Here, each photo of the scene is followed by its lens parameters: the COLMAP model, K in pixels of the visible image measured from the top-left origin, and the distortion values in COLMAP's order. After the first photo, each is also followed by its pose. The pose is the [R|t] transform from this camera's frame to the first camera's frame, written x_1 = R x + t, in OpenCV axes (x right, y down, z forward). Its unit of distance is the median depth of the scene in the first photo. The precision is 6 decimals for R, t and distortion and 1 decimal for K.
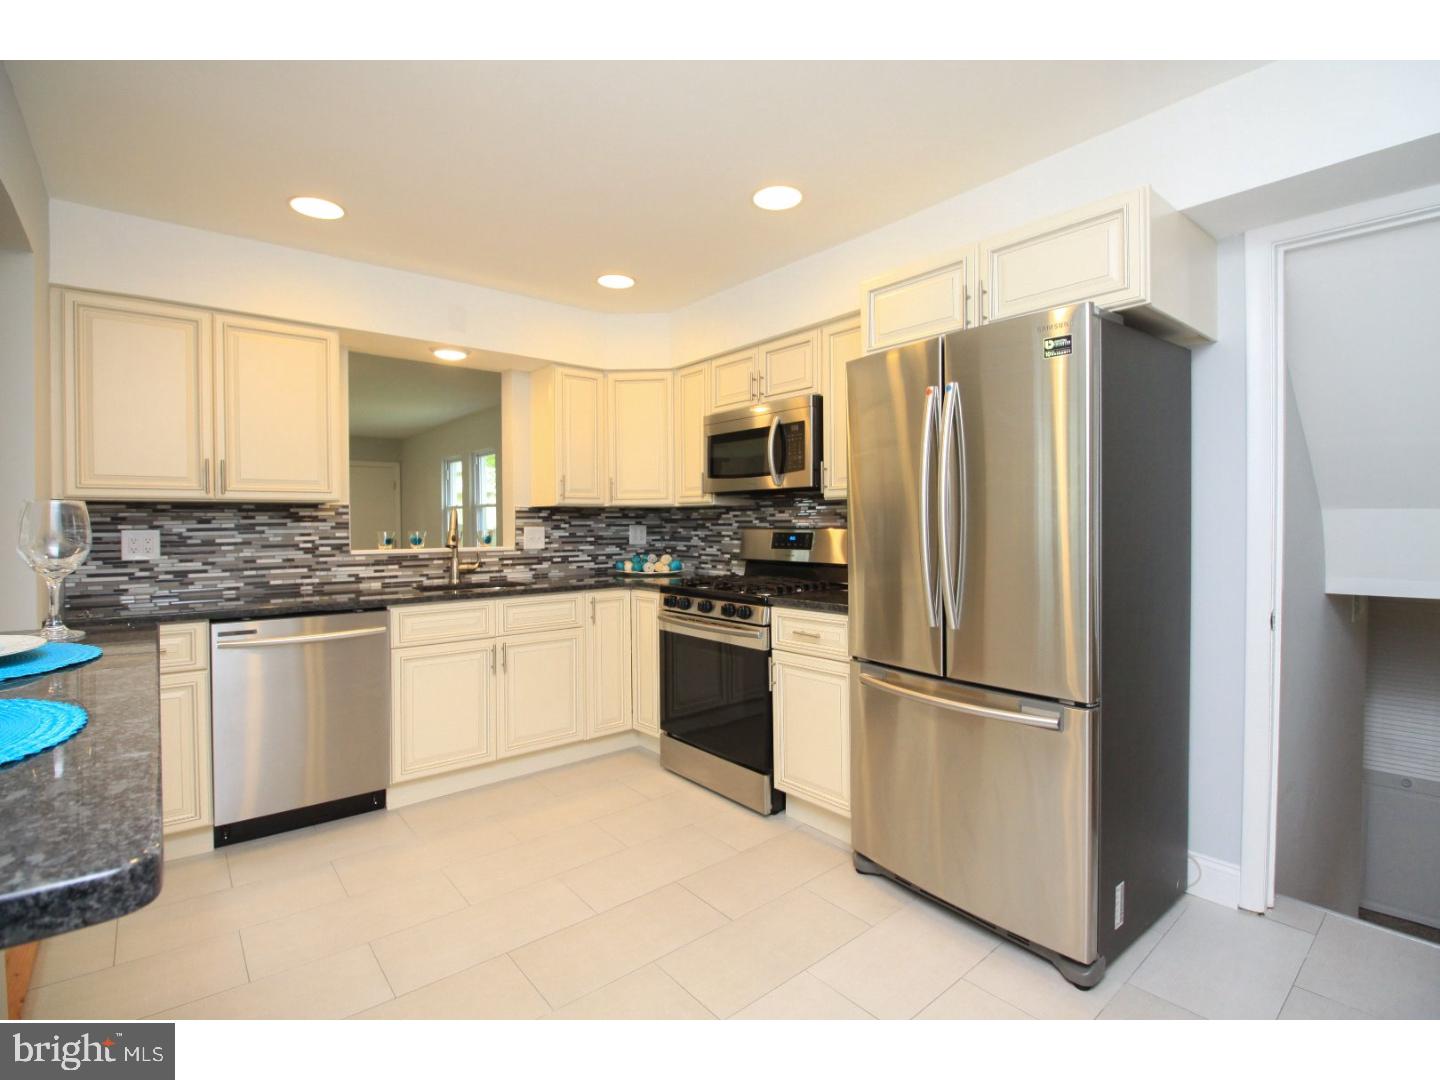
lens RADIAL K [[677.2, 0, 715.3], [0, 677.2, 523.0], [0, 0, 1]] dist [0.001798, -0.010866]
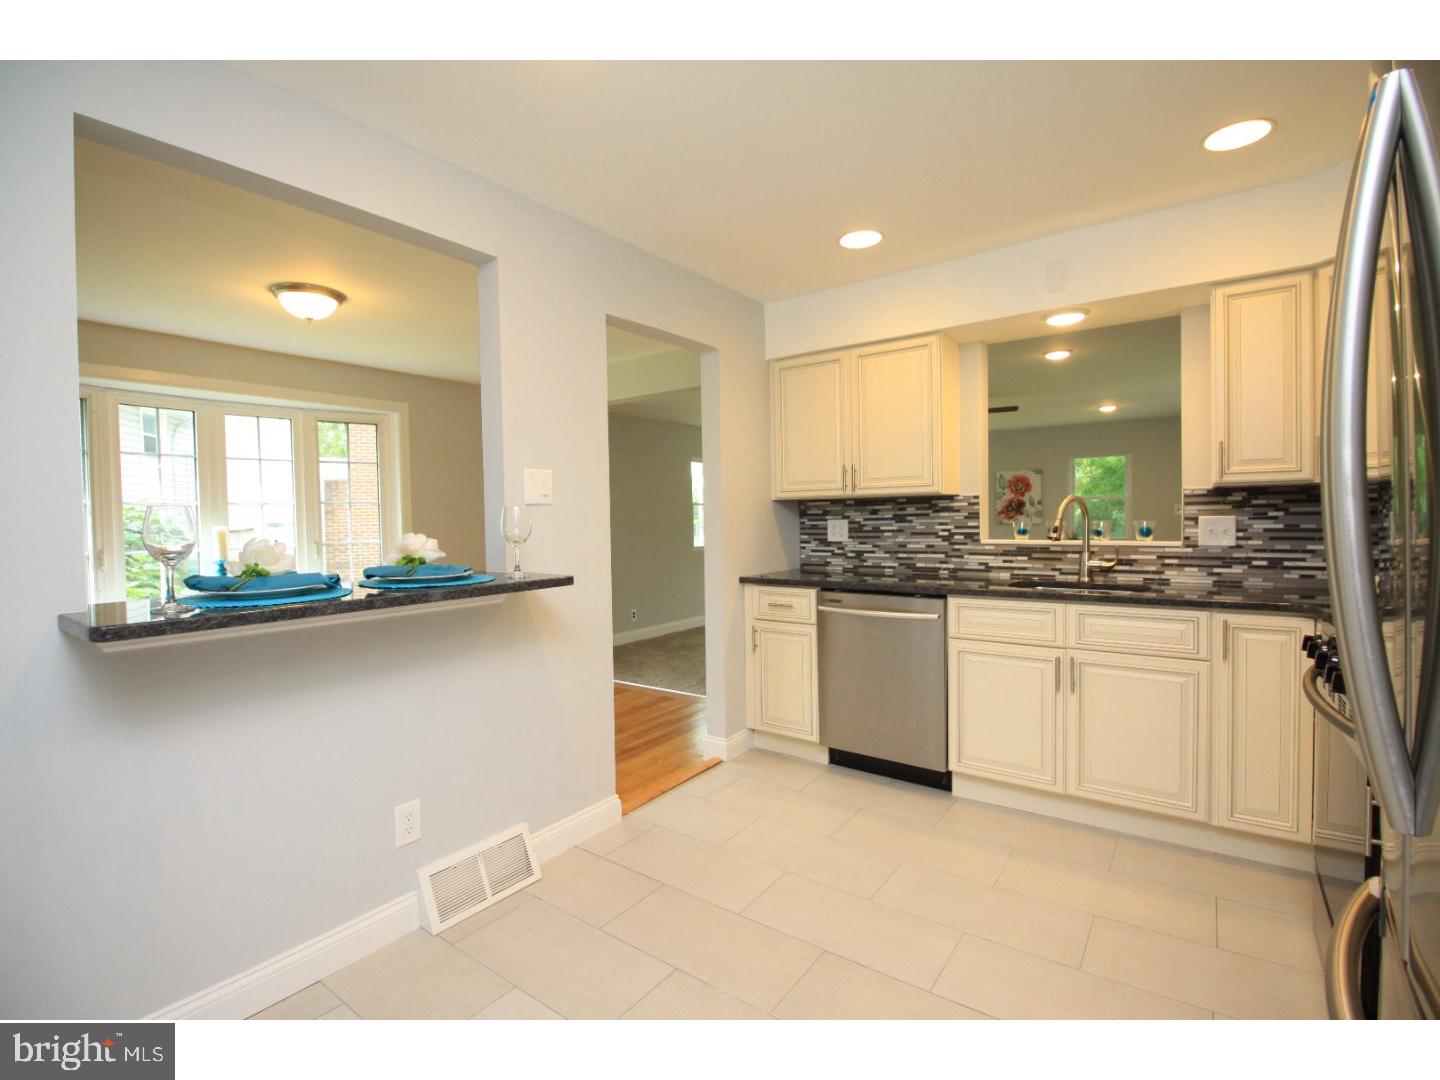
lens RADIAL K [[677.2, 0, 715.3], [0, 677.2, 523.0], [0, 0, 1]] dist [0.001798, -0.010866]
pose [[0.239939, 0.009673, -0.970740, 0.373513], [0.012894, 0.999830, 0.013150, -0.003406], [0.970702, -0.015672, 0.239774, 0.371632]]
